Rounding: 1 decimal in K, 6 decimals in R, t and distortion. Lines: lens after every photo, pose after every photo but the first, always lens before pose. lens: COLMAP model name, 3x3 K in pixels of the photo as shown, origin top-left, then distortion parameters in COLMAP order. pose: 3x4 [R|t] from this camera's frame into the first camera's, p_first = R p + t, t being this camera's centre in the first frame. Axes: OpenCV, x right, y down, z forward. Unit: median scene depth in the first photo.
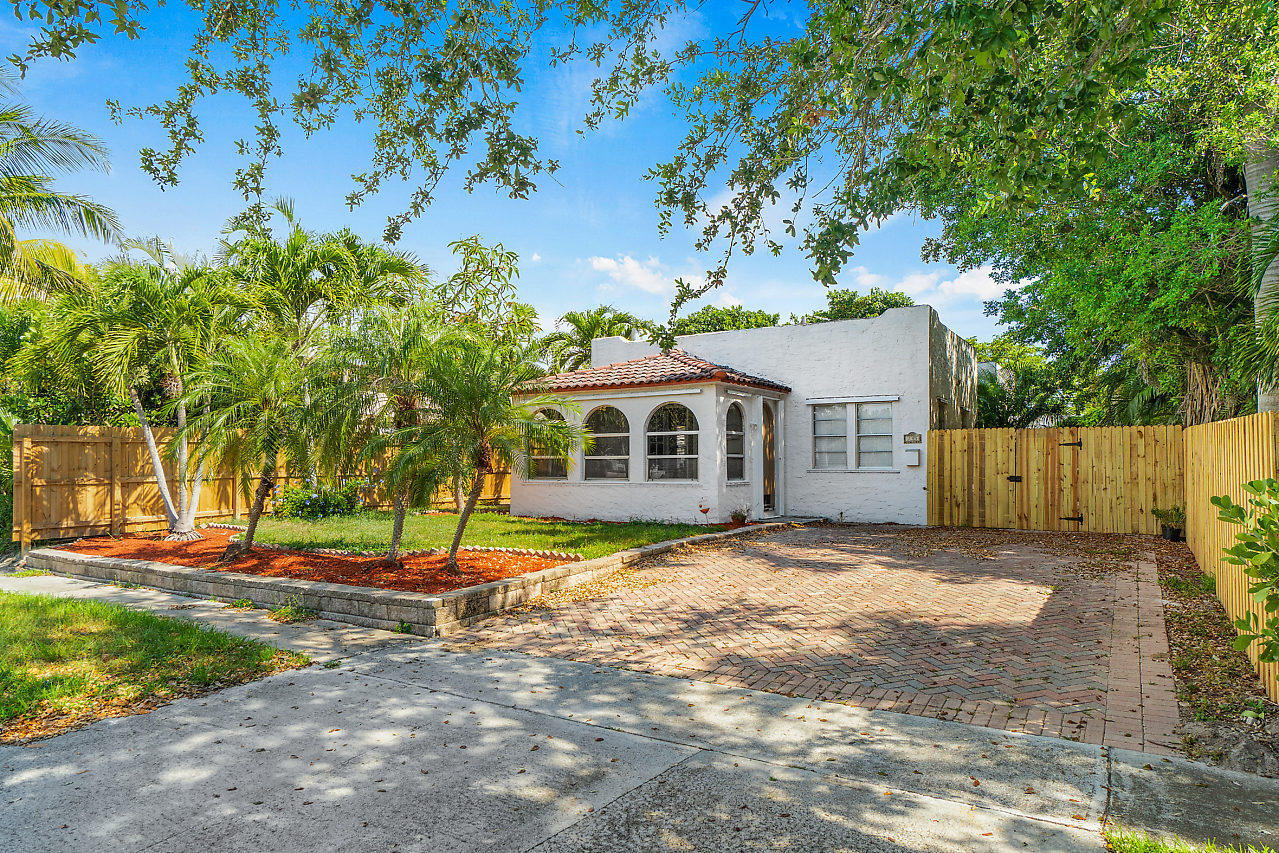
lens RADIAL K [[718.8, 0, 730.2], [0, 718.8, 428.7], [0, 0, 1]] dist [0.001296, -0.000534]
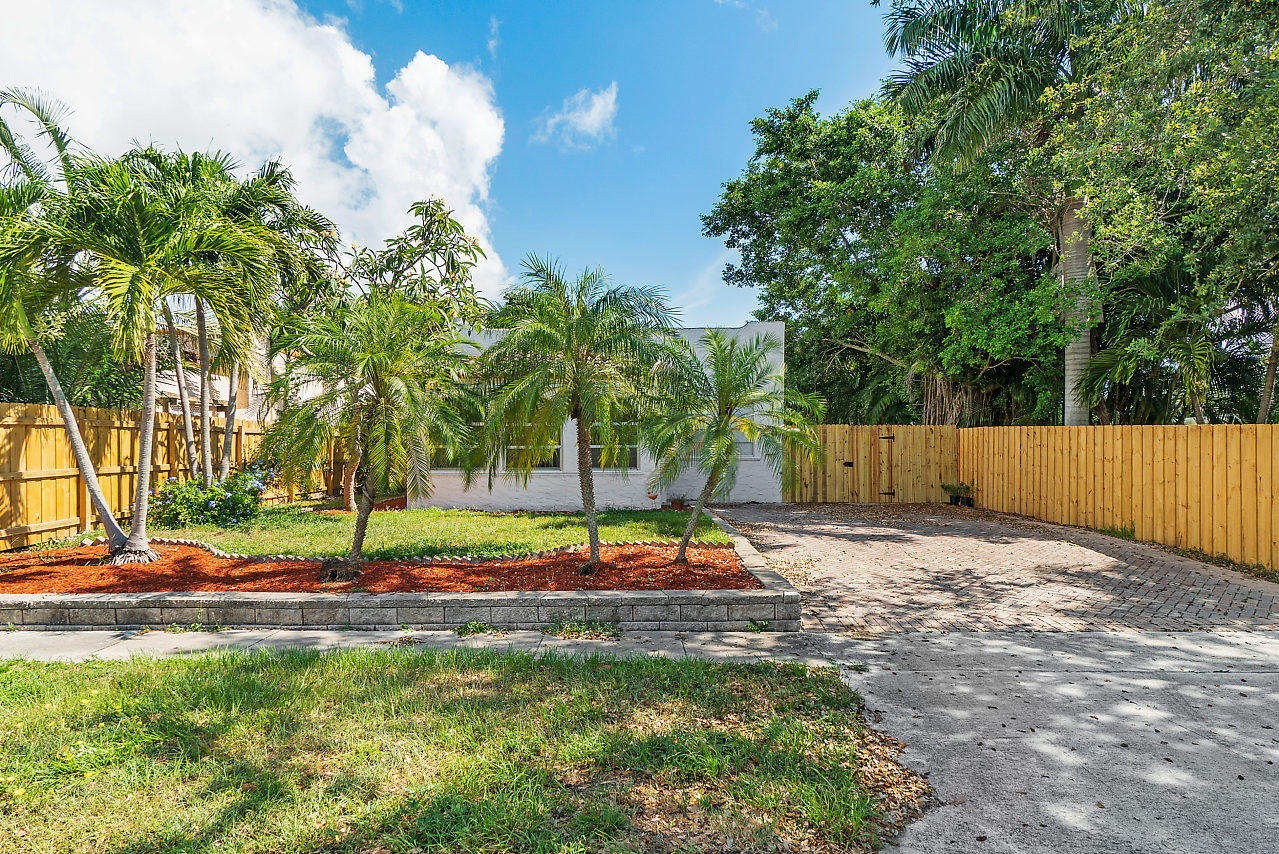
lens RADIAL K [[638.8, 0, 669.8], [0, 638.8, 430.2], [0, 0, 1]] dist [0.001126, 0.000427]
pose [[0.887048, 0.012487, 0.461508, -0.979616], [-0.018790, 0.999782, 0.009065, 0.010399], [-0.461294, -0.016712, 0.887090, 0.310577]]
